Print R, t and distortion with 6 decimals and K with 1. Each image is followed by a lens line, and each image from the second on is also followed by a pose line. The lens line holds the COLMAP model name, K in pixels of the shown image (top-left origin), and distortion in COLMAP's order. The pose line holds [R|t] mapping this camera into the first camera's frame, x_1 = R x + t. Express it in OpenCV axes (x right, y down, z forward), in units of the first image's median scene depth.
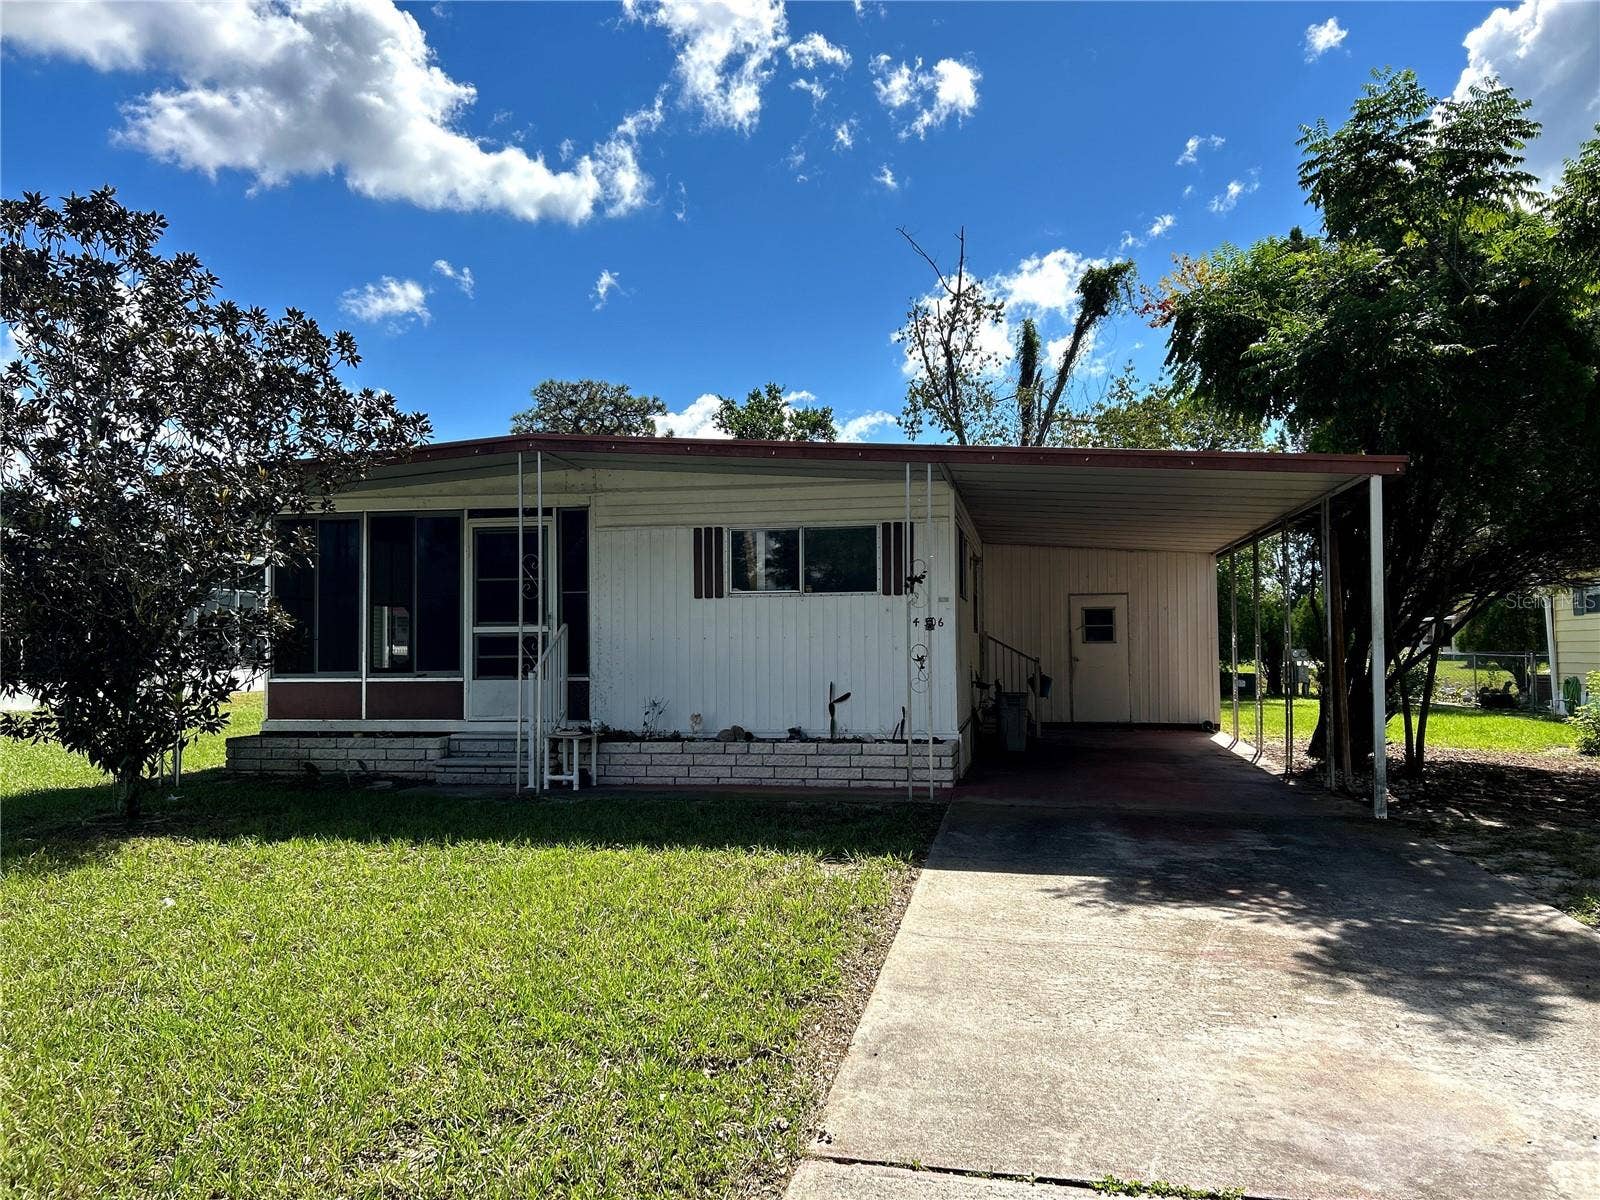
lens RADIAL K [[1204.3, 0, 800.0], [0, 1204.3, 600.0], [0, 0, 1]] dist [0.121527, -0.141297]
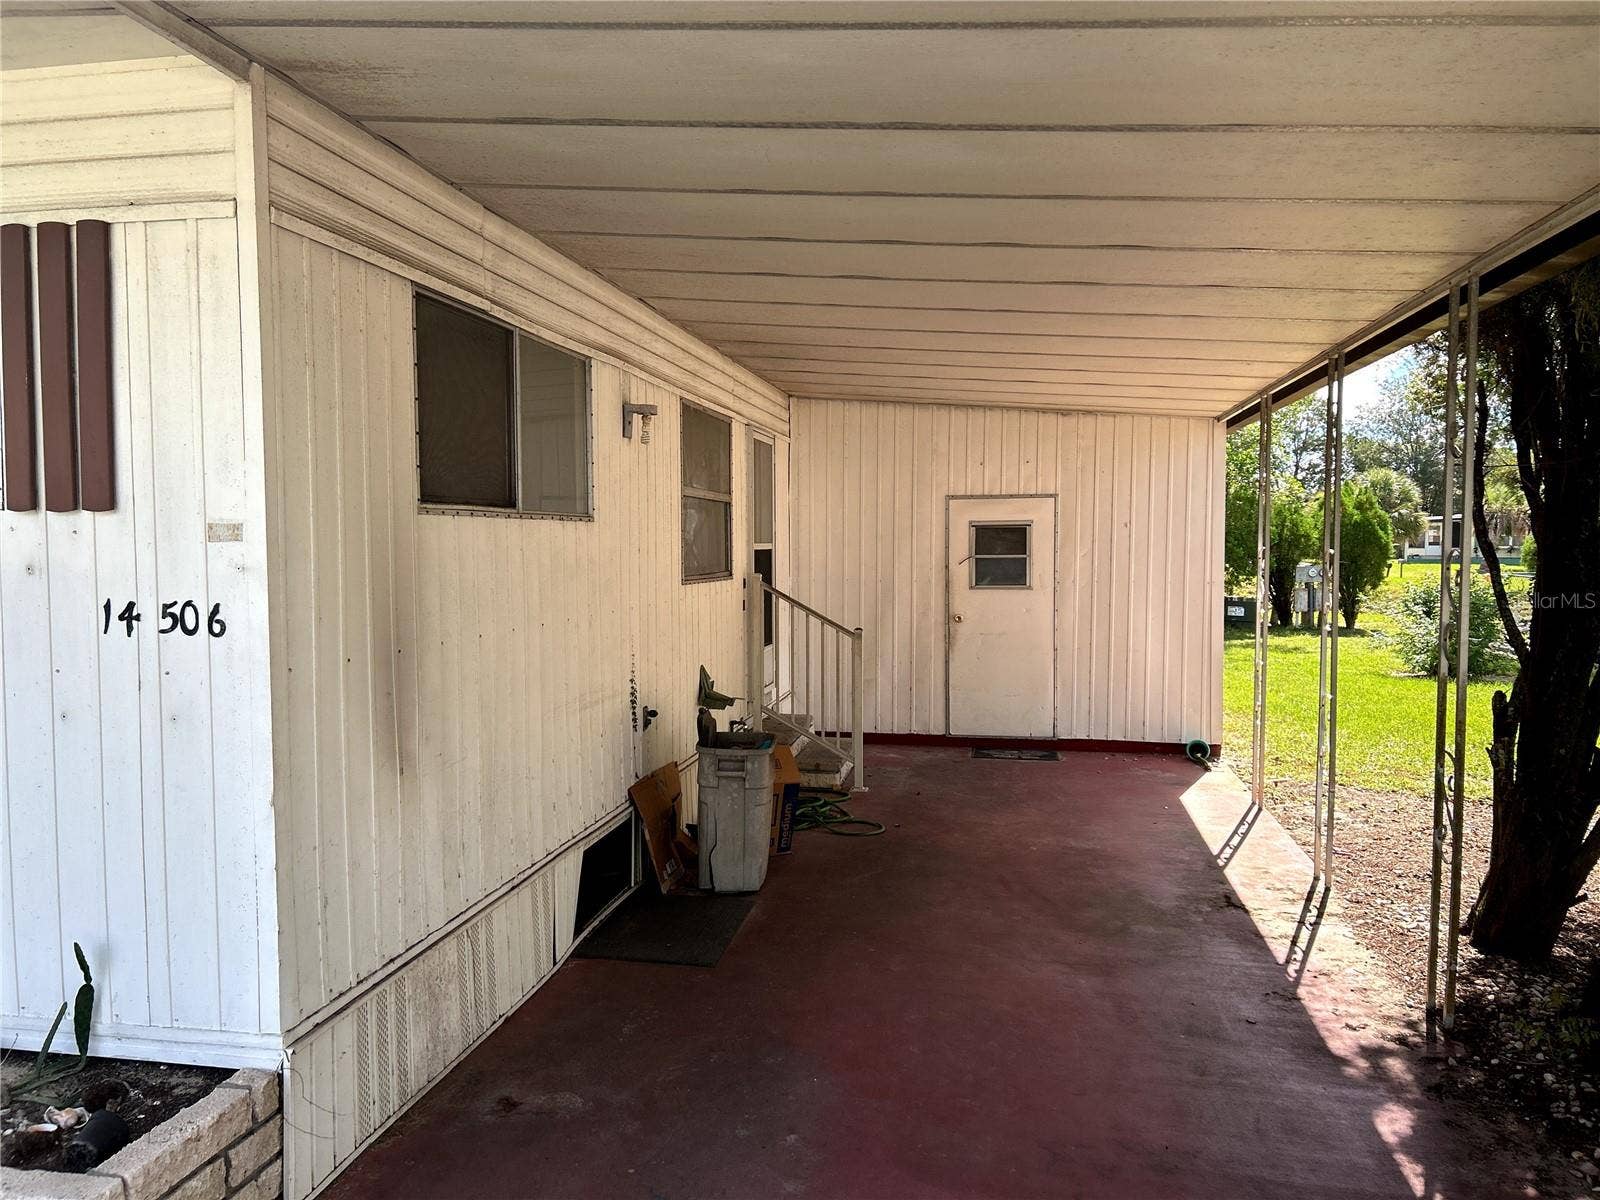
lens RADIAL K [[1204.3, 0, 800.0], [0, 1204.3, 600.0], [0, 0, 1]] dist [0.121527, -0.141297]
pose [[0.999896, 0.005810, 0.013232, 0.172369], [-0.006969, 0.995984, 0.089261, -0.007264], [-0.012660, -0.089344, 0.995920, 0.536859]]
